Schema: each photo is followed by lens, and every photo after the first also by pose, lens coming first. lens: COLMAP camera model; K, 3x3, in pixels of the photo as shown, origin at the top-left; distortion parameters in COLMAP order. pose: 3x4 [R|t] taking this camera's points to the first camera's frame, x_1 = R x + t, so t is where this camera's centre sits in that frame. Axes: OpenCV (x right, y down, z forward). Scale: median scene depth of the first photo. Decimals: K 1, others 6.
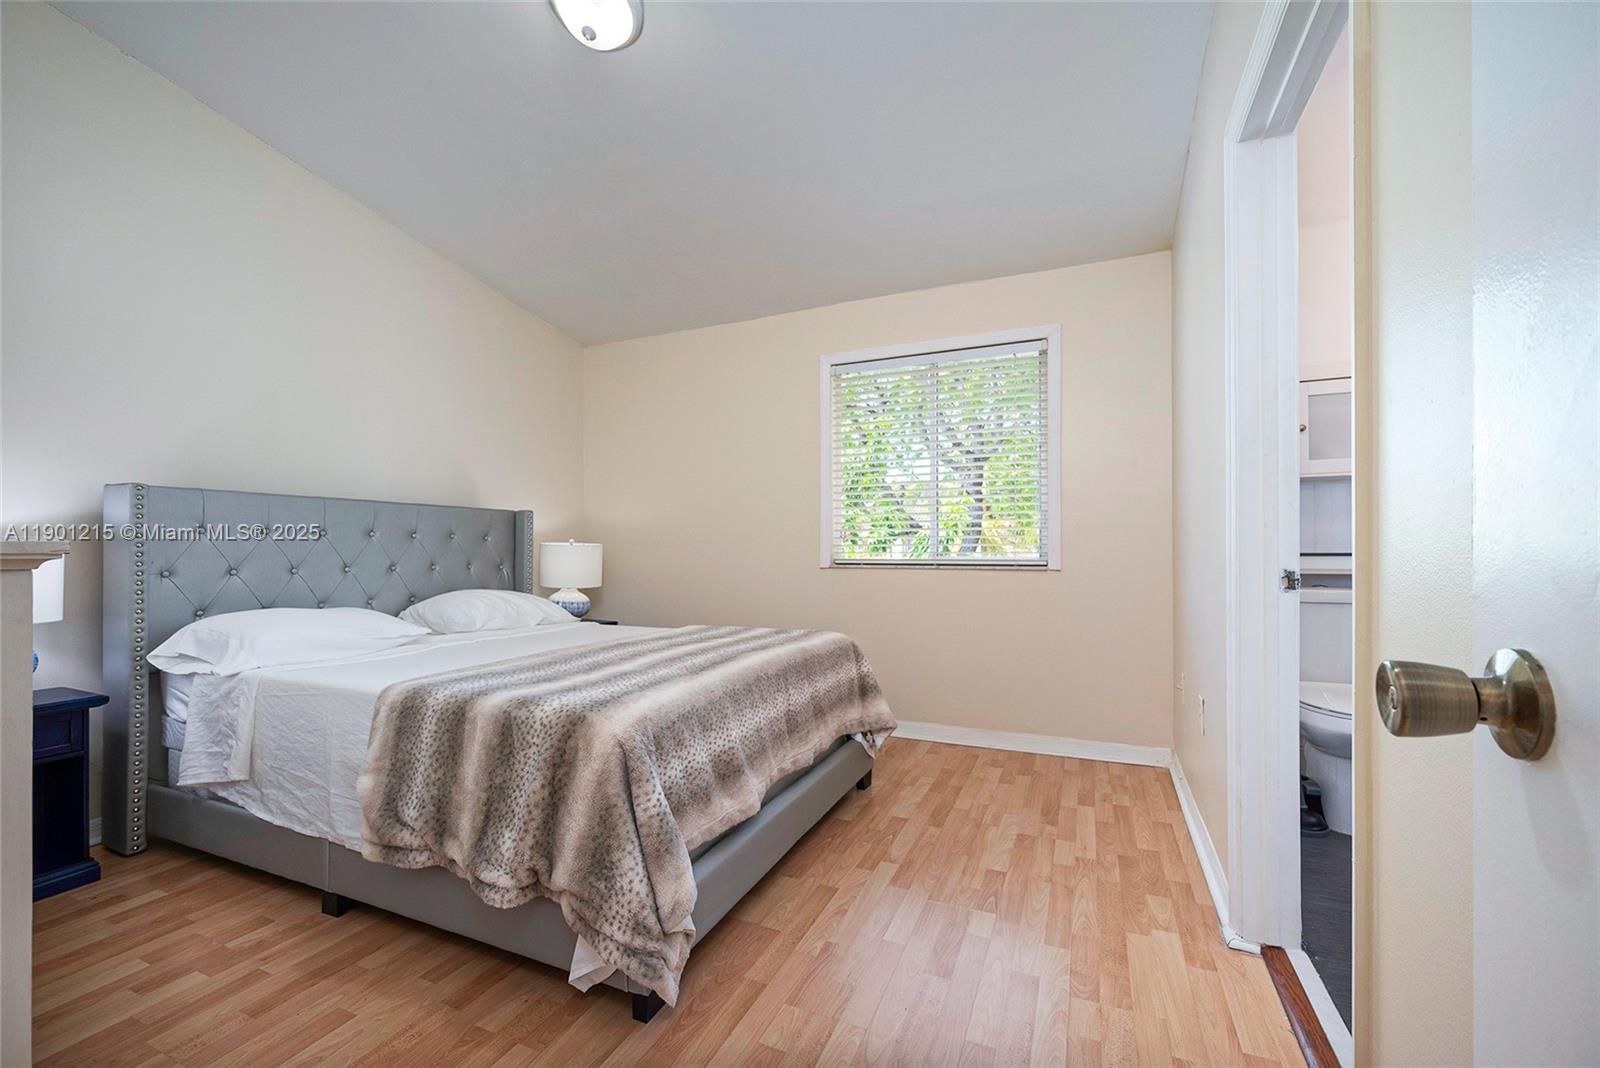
lens RADIAL K [[634.4, 0, 802.6], [0, 634.4, 533.1], [0, 0, 1]] dist [-0.002586, -0.000032]
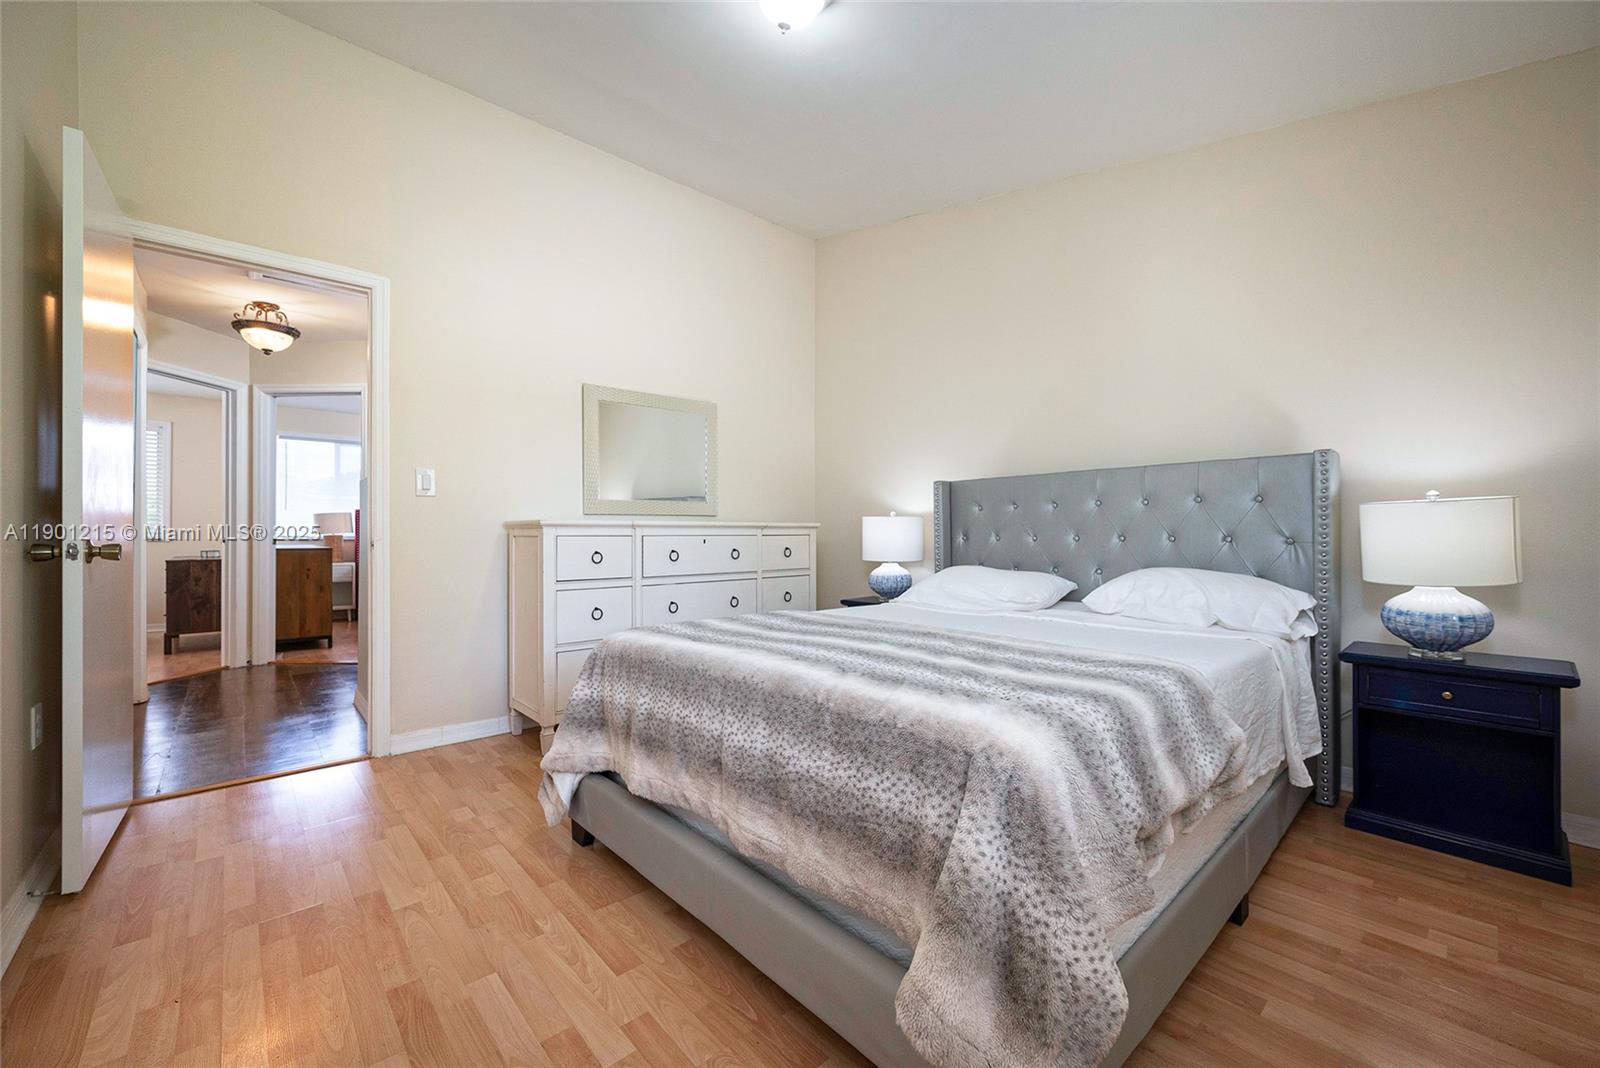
lens RADIAL K [[634.4, 0, 802.6], [0, 634.4, 533.1], [0, 0, 1]] dist [-0.002586, -0.000032]
pose [[-0.406803, 0.003697, -0.913509, 0.623885], [0.039717, 0.999118, -0.013644, 0.066525], [0.912652, -0.041832, -0.406591, 1.483907]]
